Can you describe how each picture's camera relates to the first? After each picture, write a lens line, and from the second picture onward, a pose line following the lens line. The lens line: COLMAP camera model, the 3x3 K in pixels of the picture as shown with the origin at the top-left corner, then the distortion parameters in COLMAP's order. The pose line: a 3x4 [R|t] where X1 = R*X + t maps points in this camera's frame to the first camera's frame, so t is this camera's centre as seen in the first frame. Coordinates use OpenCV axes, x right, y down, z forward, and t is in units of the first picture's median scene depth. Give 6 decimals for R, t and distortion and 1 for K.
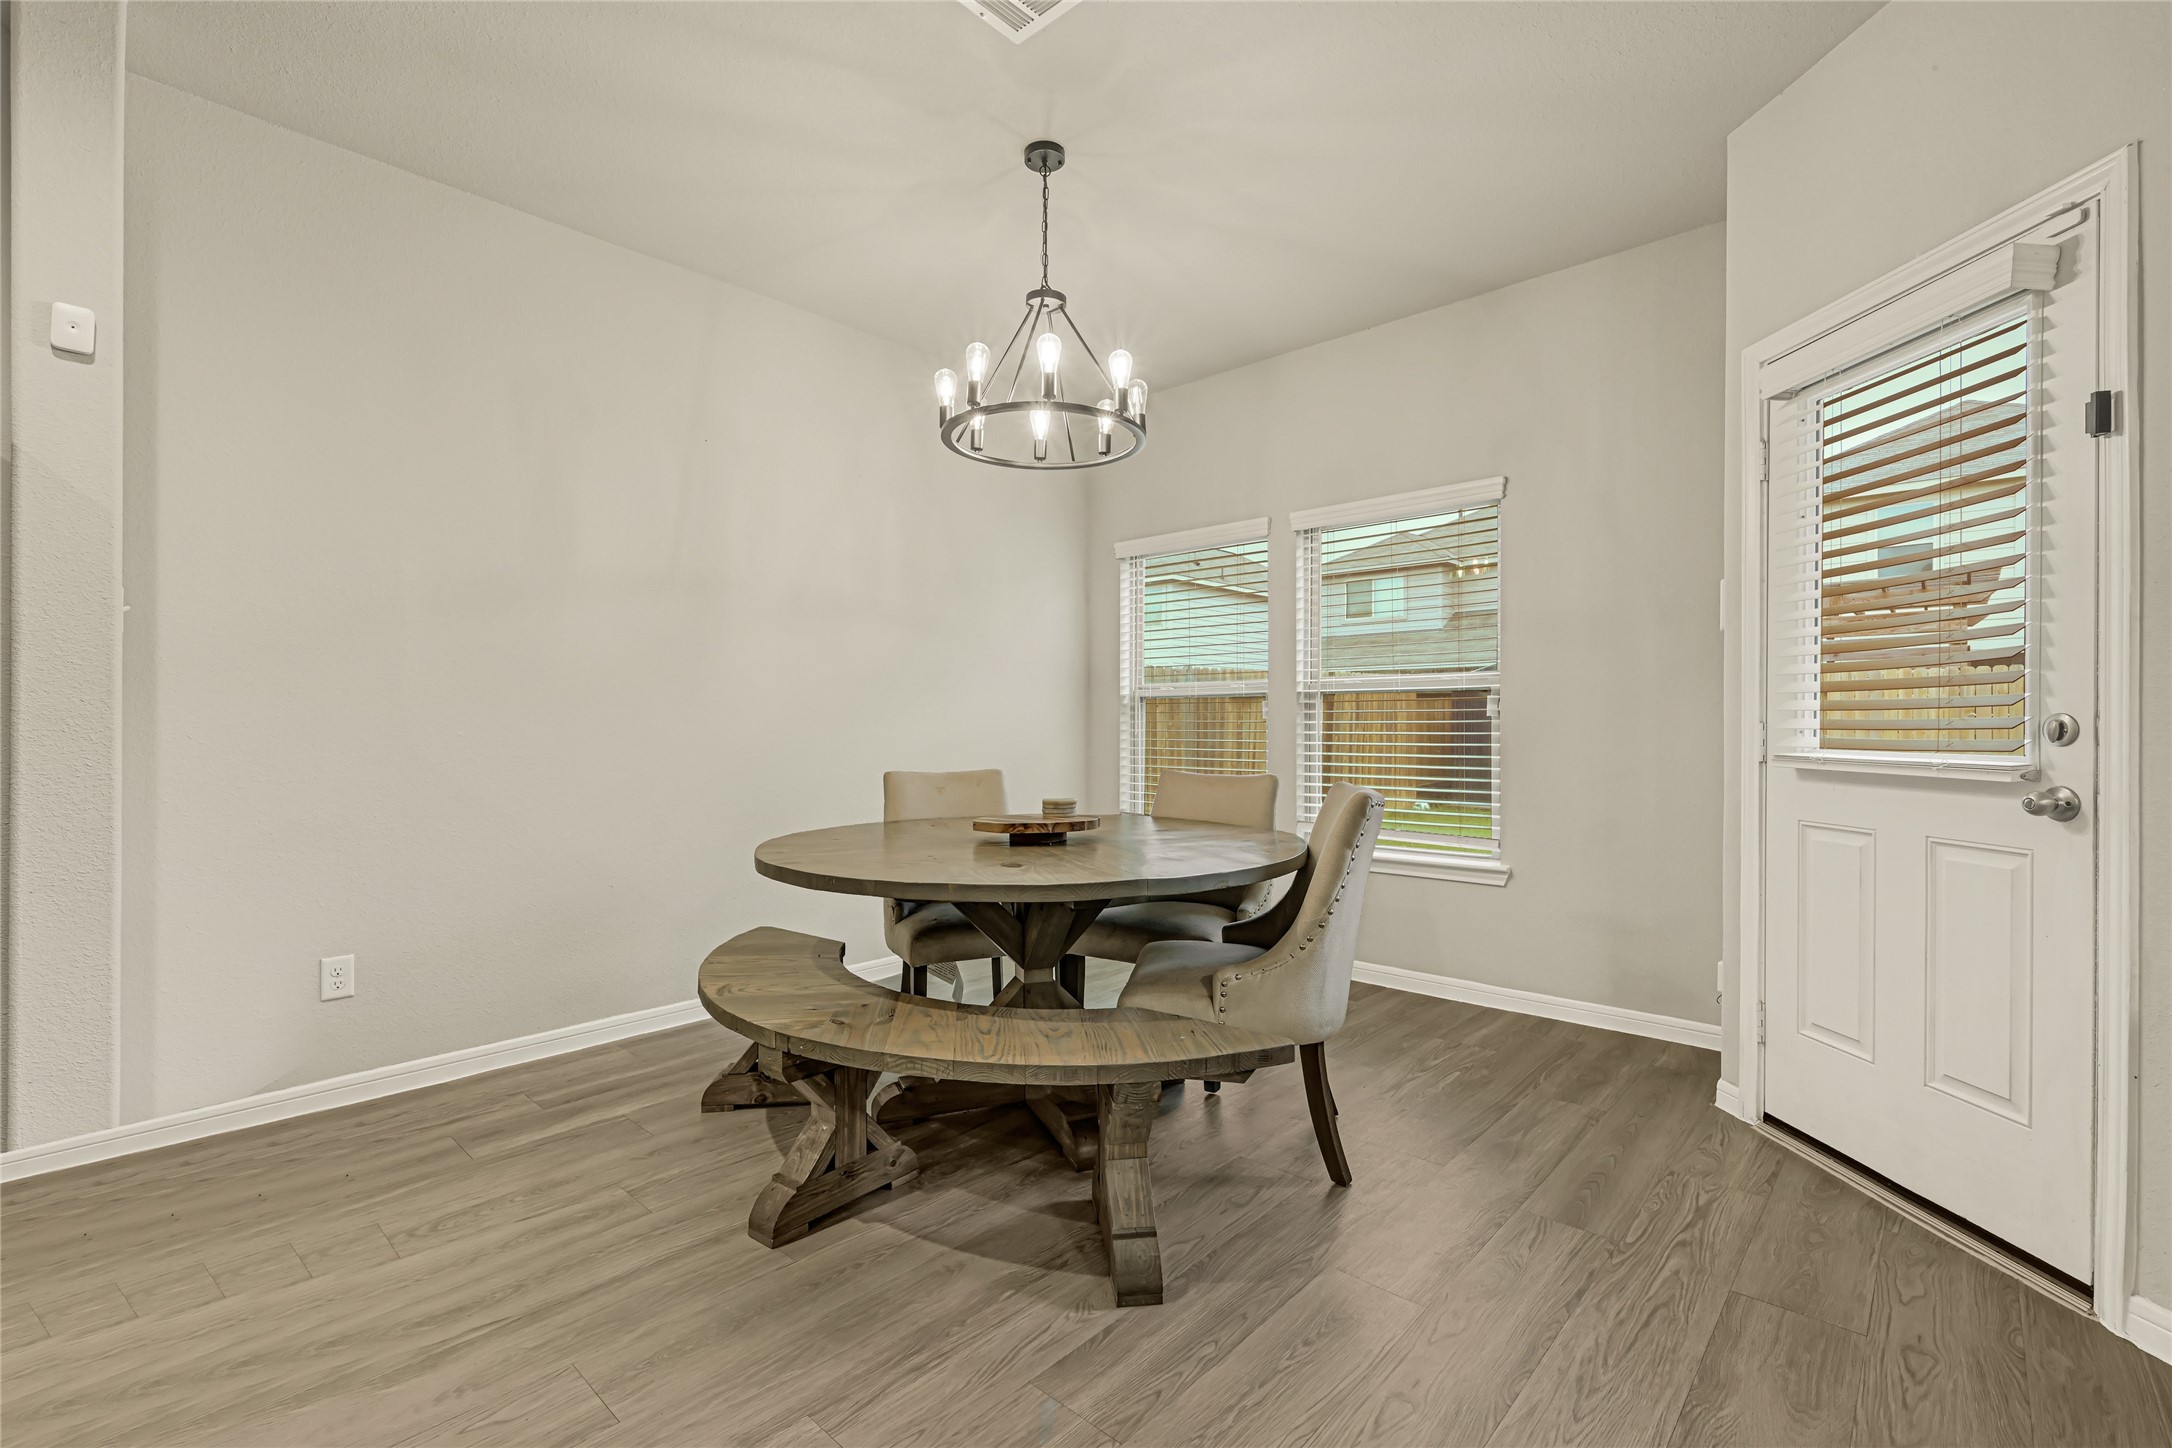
lens RADIAL K [[945.8, 0, 1094.2], [0, 945.8, 725.4], [0, 0, 1]] dist [-0.000941, -0.000048]
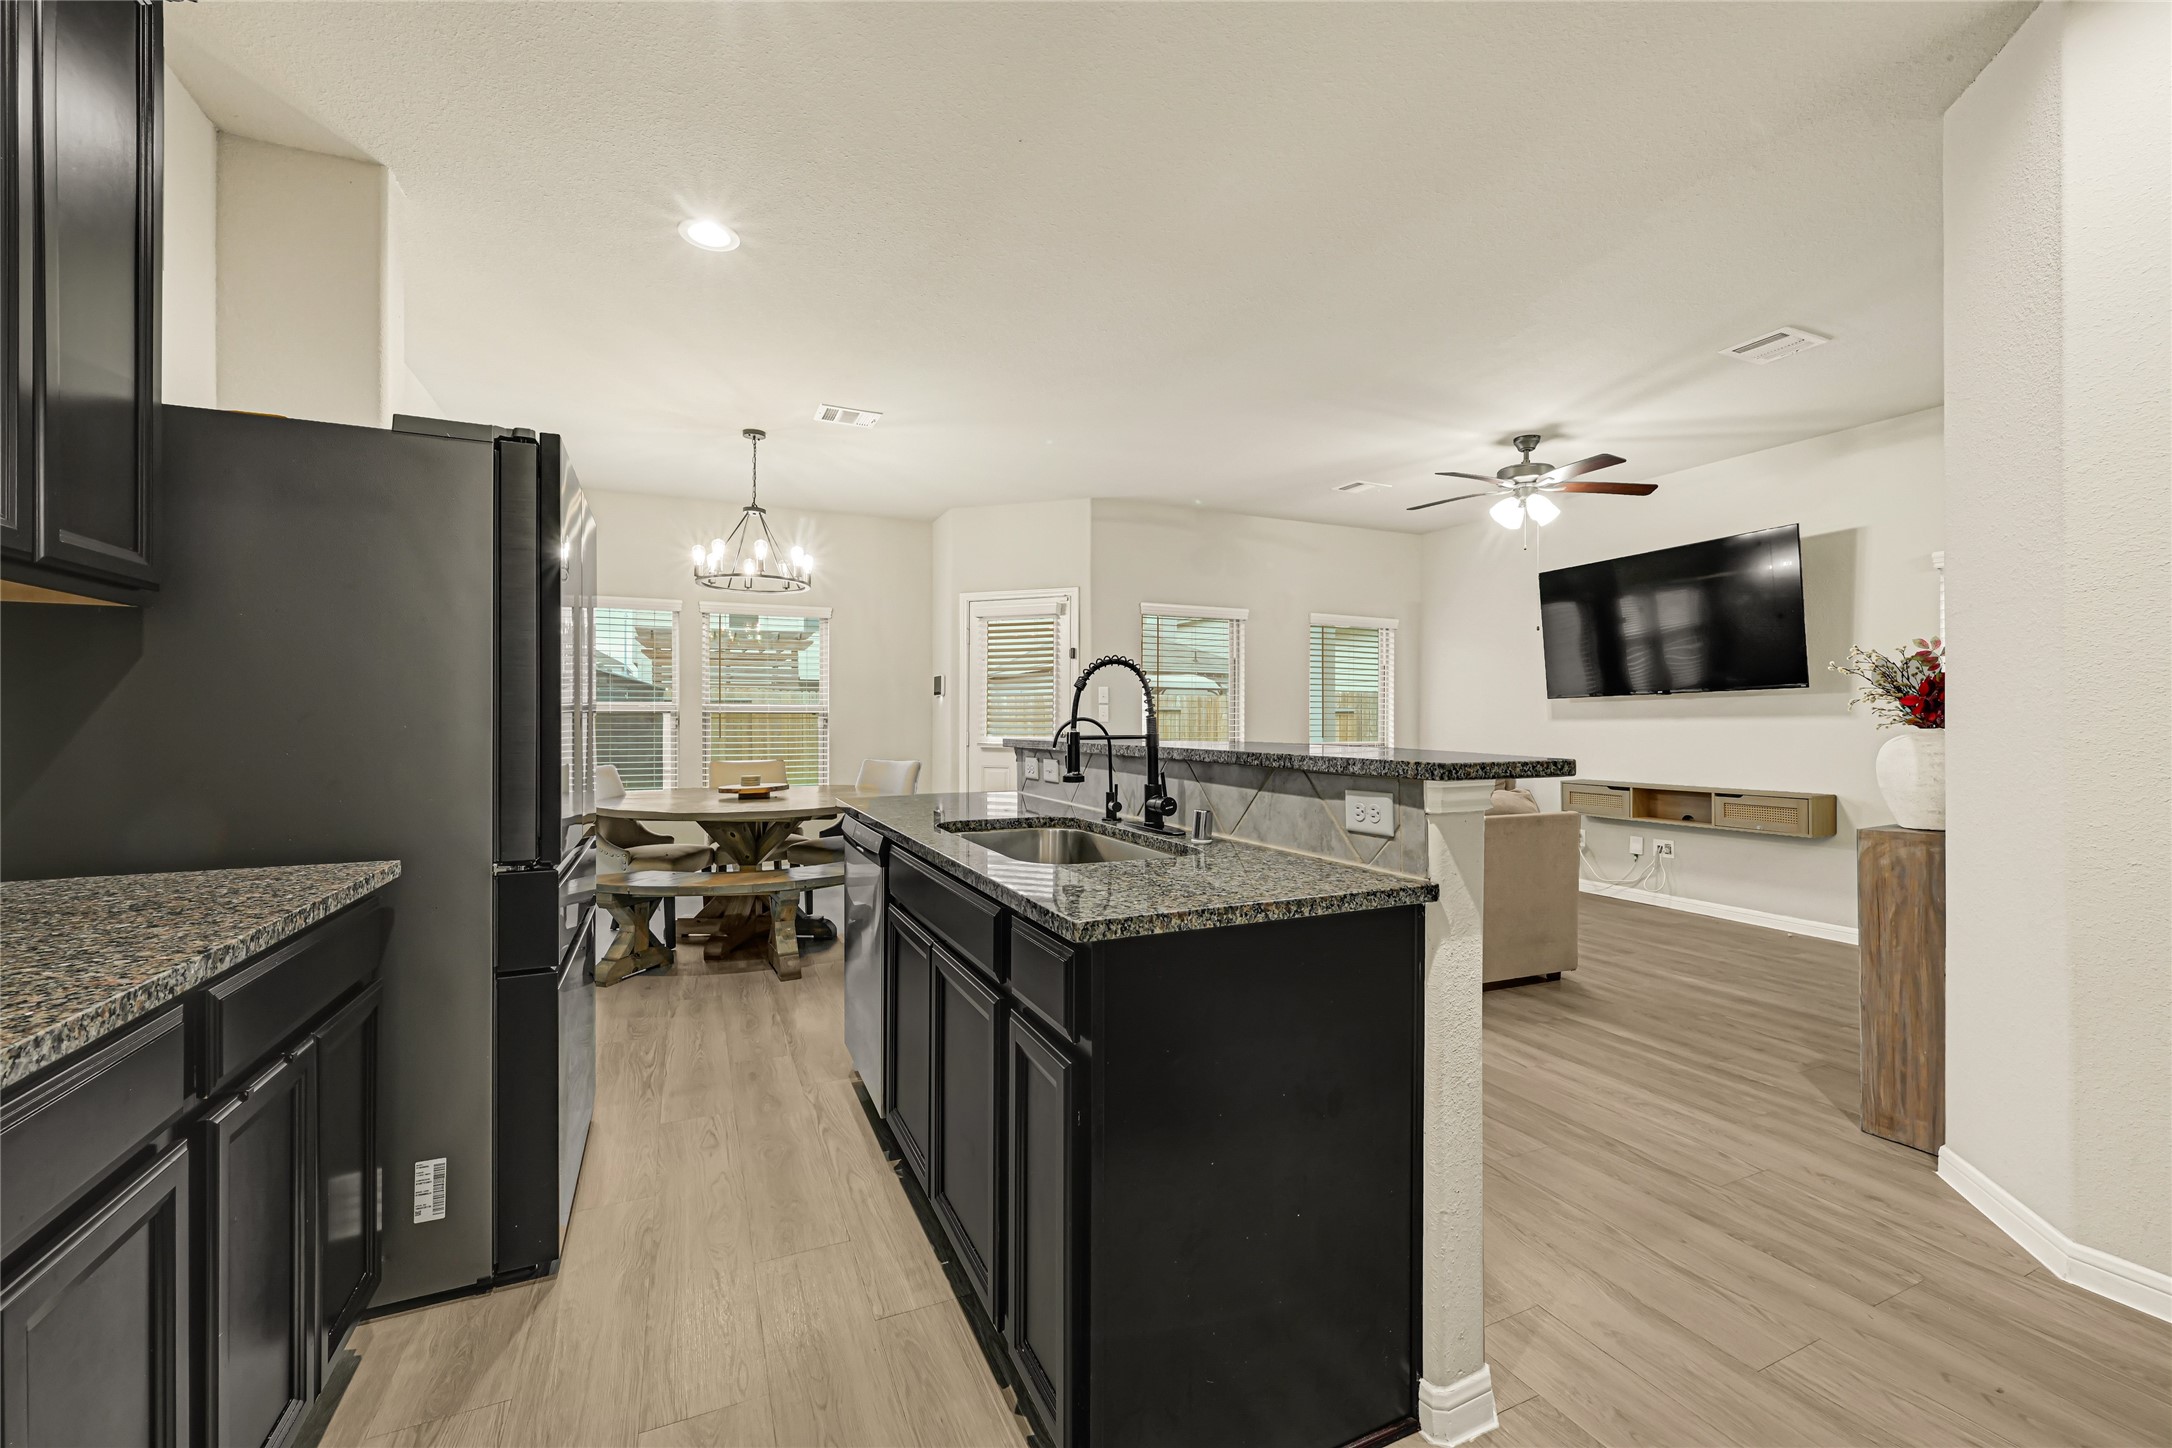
lens RADIAL K [[877.4, 0, 1085.8], [0, 877.4, 728.3], [0, 0, 1]] dist [0.001081, -0.000169]
pose [[0.390709, -0.008883, 0.920471, -1.409681], [-0.000600, 0.999951, 0.009905, -0.035417], [-0.920514, -0.004422, 0.390684, -0.291915]]
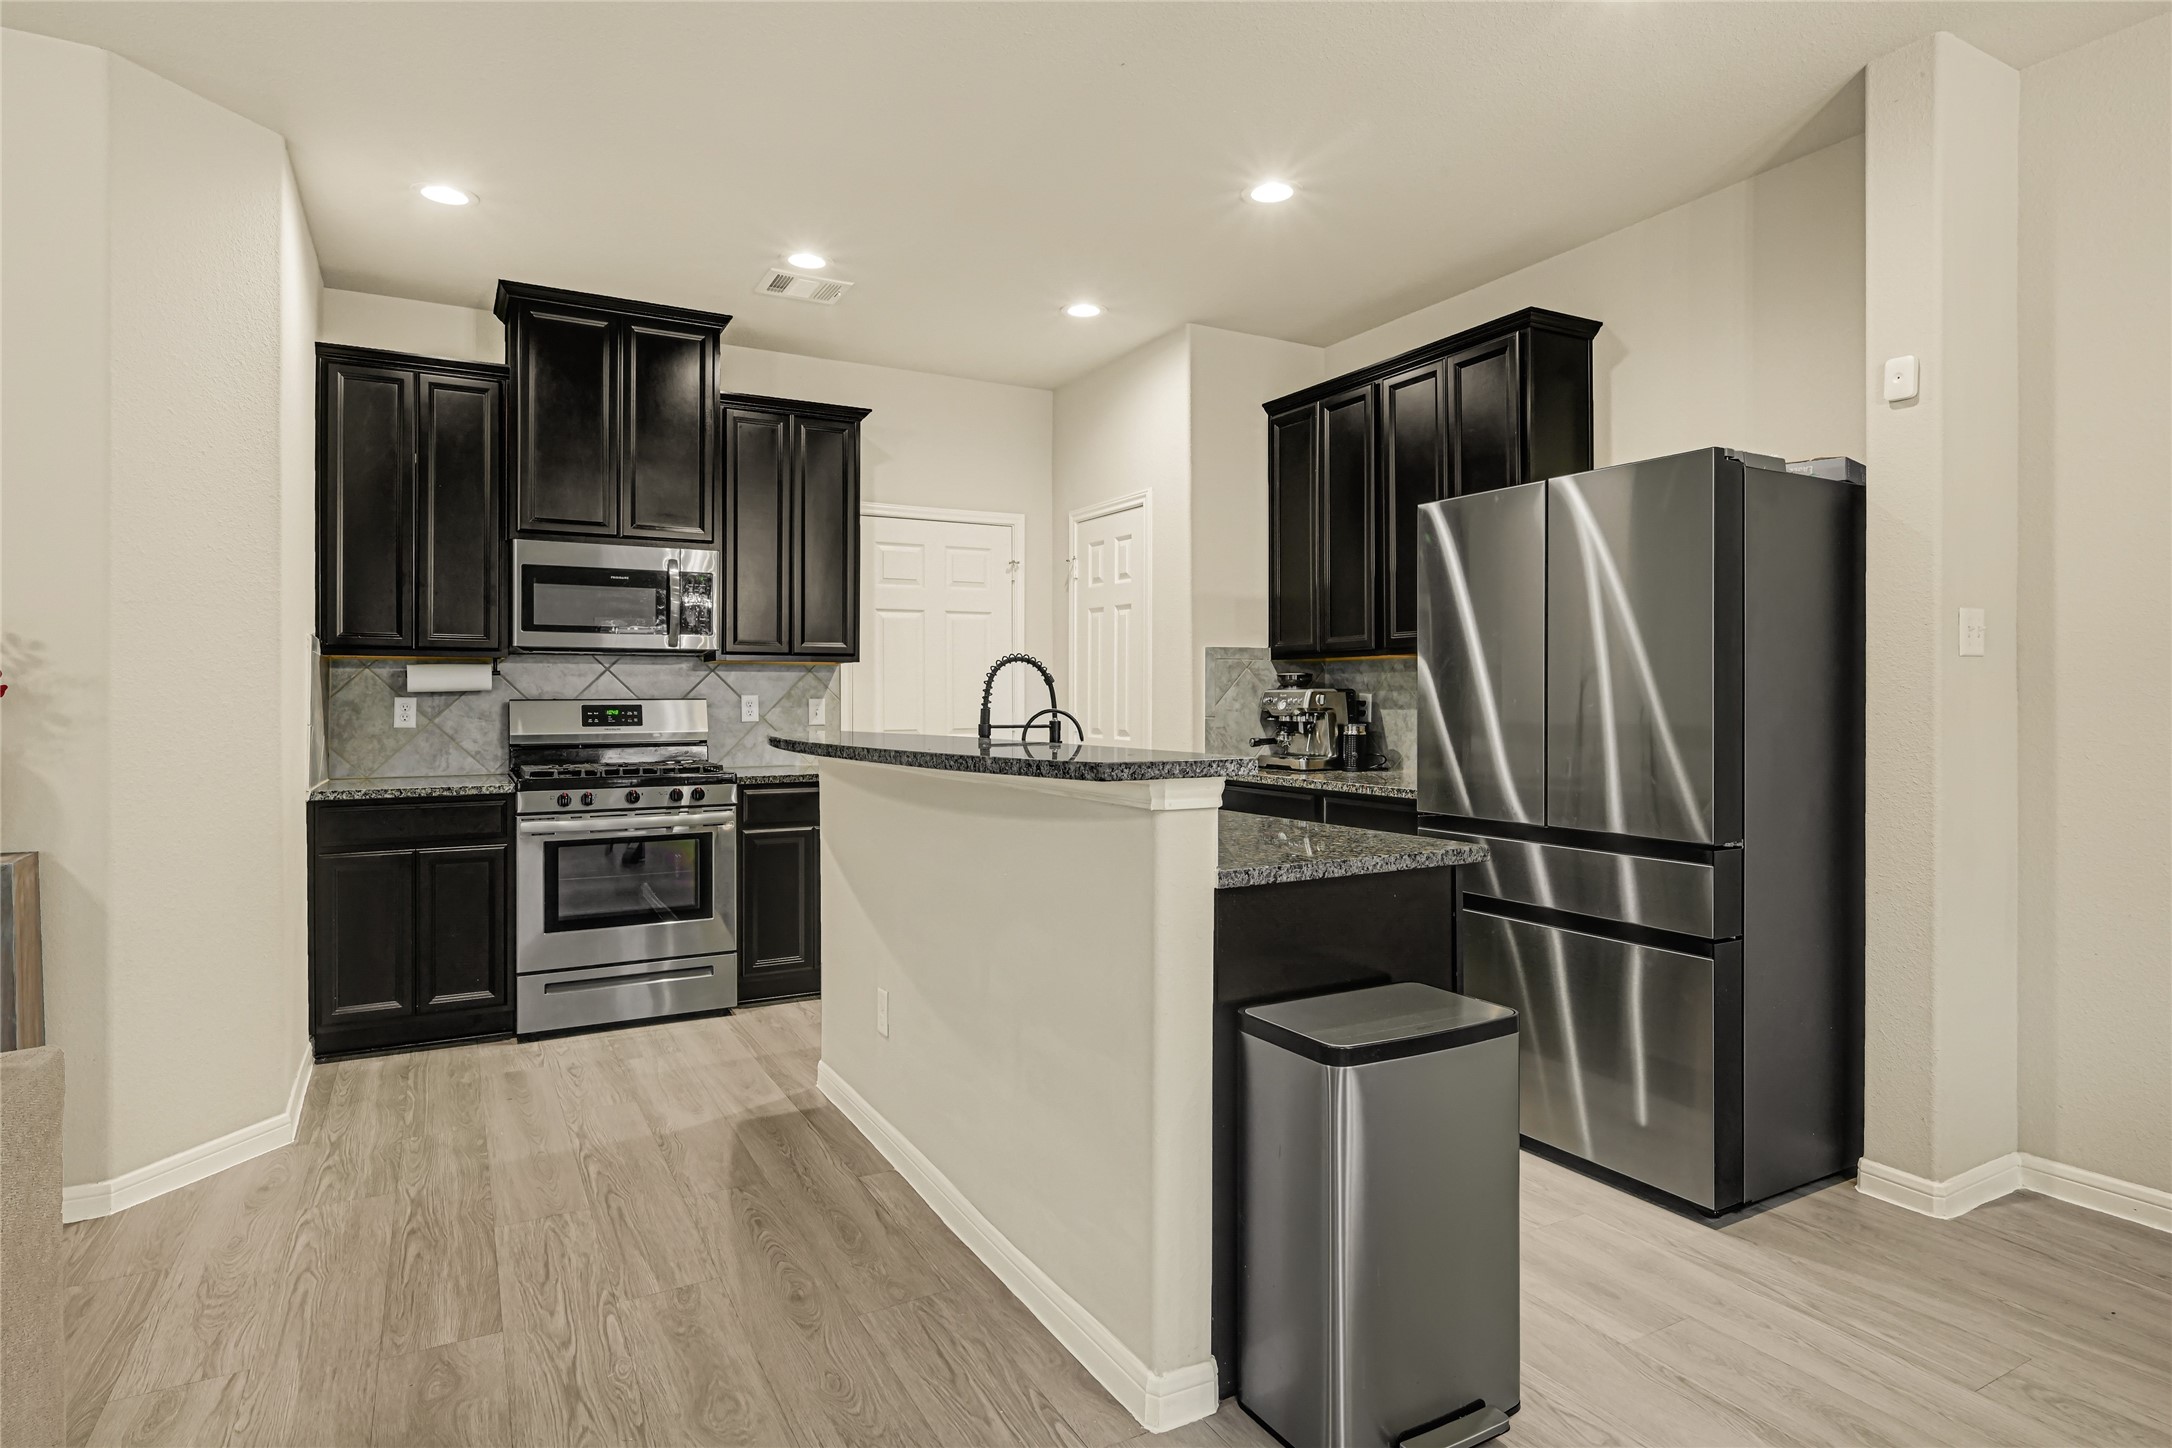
lens RADIAL K [[1132.5, 0, 1086.0], [0, 1132.5, 724.0], [0, 0, 1]] dist [-0.004892, -0.000869]
pose [[-0.320175, 0.019040, -0.947167, 0.335683], [0.003414, 0.999815, 0.018944, -0.042405], [0.947352, 0.002832, -0.320181, 0.401830]]
